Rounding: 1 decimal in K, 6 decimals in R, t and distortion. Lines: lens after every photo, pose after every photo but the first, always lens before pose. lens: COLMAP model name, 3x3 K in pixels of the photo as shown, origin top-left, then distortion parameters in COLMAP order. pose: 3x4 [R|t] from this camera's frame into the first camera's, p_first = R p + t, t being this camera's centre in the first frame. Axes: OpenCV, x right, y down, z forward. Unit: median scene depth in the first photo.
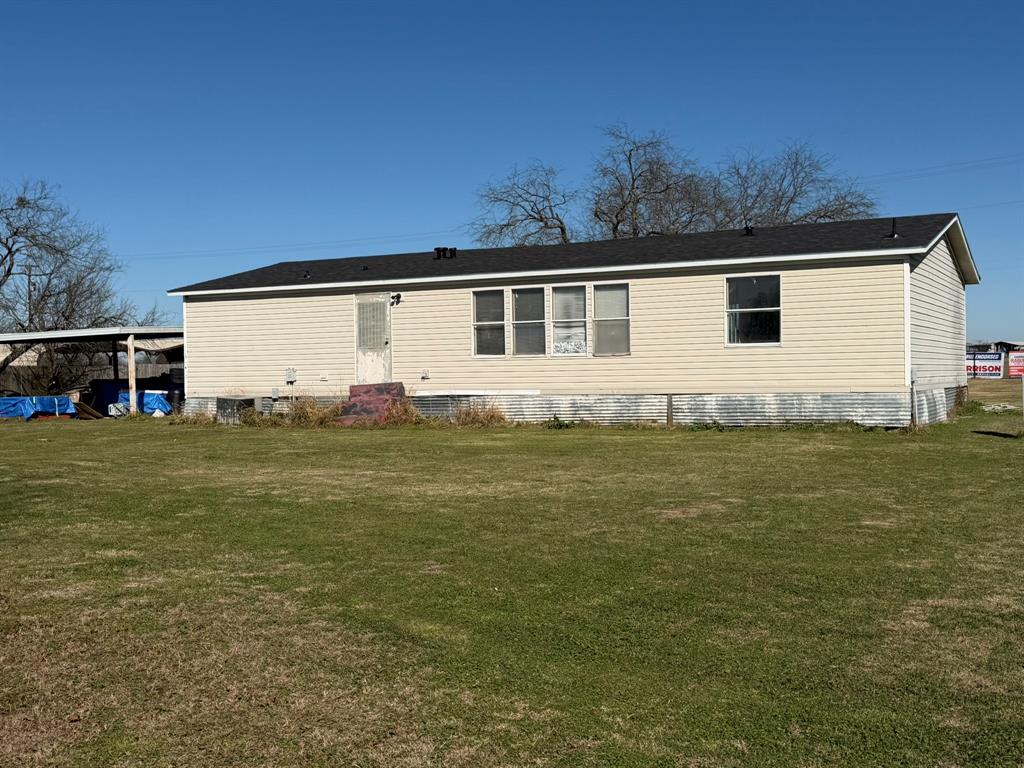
lens RADIAL K [[1203.9, 0, 513.0], [0, 1203.9, 379.7], [0, 0, 1]] dist [0.105654, 0.000000]
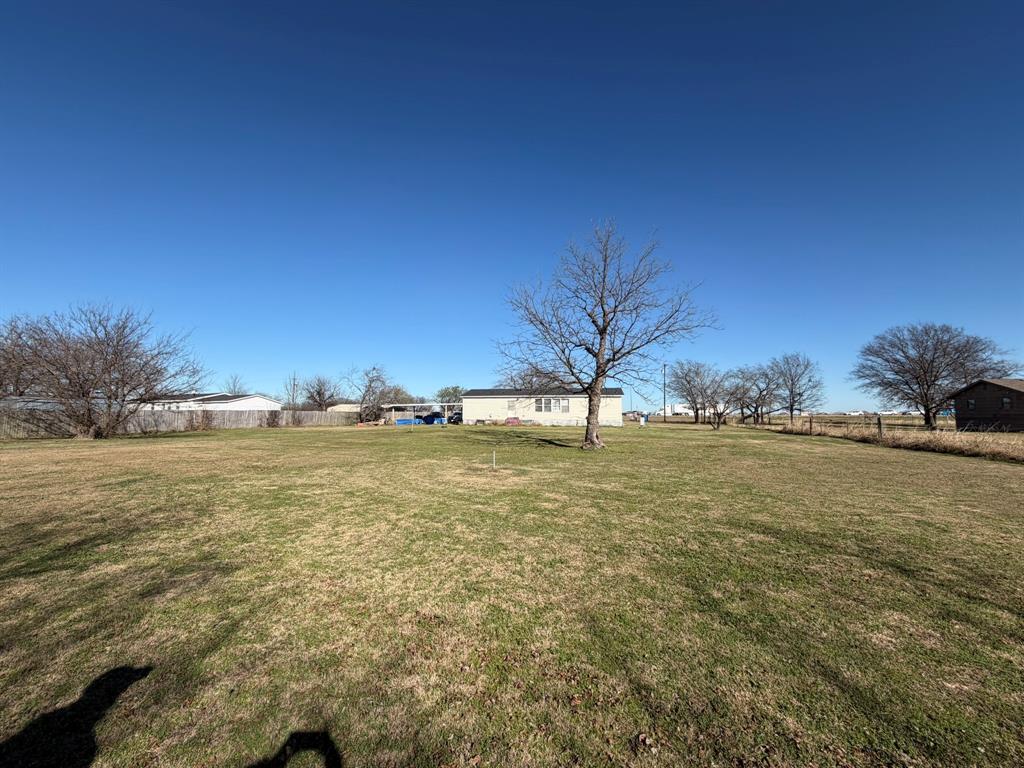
lens RADIAL K [[413.3, 0, 508.0], [0, 413.3, 384.0], [0, 0, 1]] dist [0.000114, -0.000148]
pose [[0.963907, 0.043570, 0.262651, -0.591794], [-0.019000, 0.995261, -0.095370, 0.029986], [-0.265562, 0.086938, 0.960166, -0.608507]]
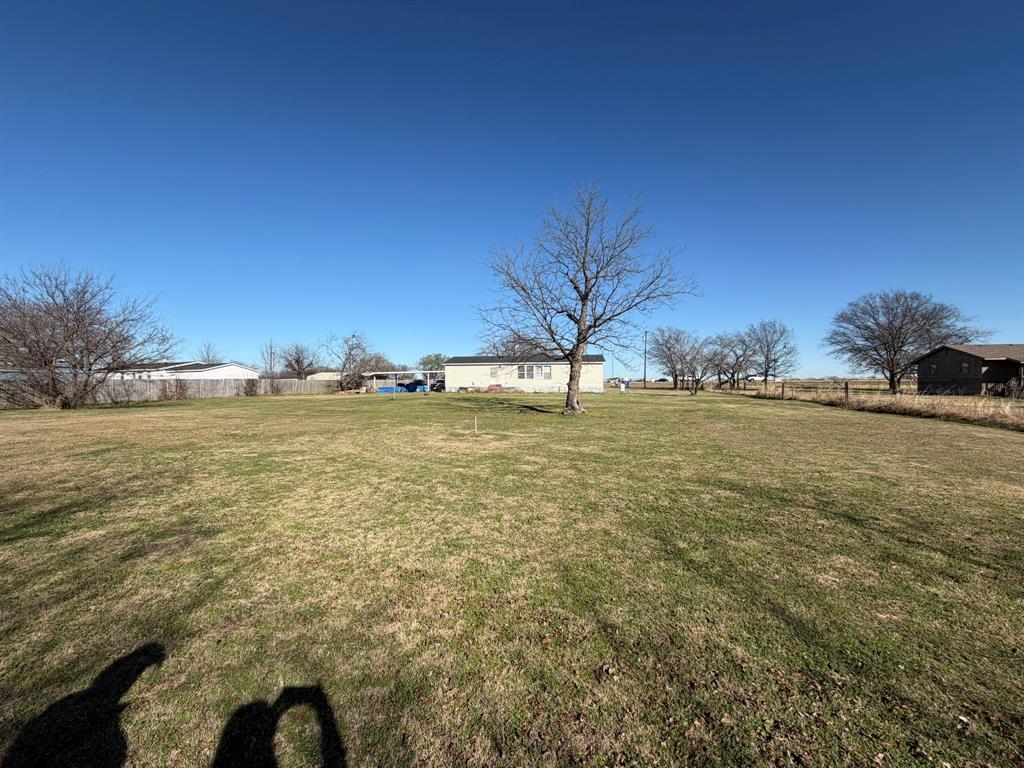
lens RADIAL K [[413.3, 0, 508.4], [0, 413.3, 384.7], [0, 0, 1]] dist [0.000114, -0.000148]
pose [[0.952045, 0.016056, 0.305536, -0.590288], [-0.011717, 0.999803, -0.016029, 0.031457], [-0.305733, 0.011680, 0.952046, -0.610377]]
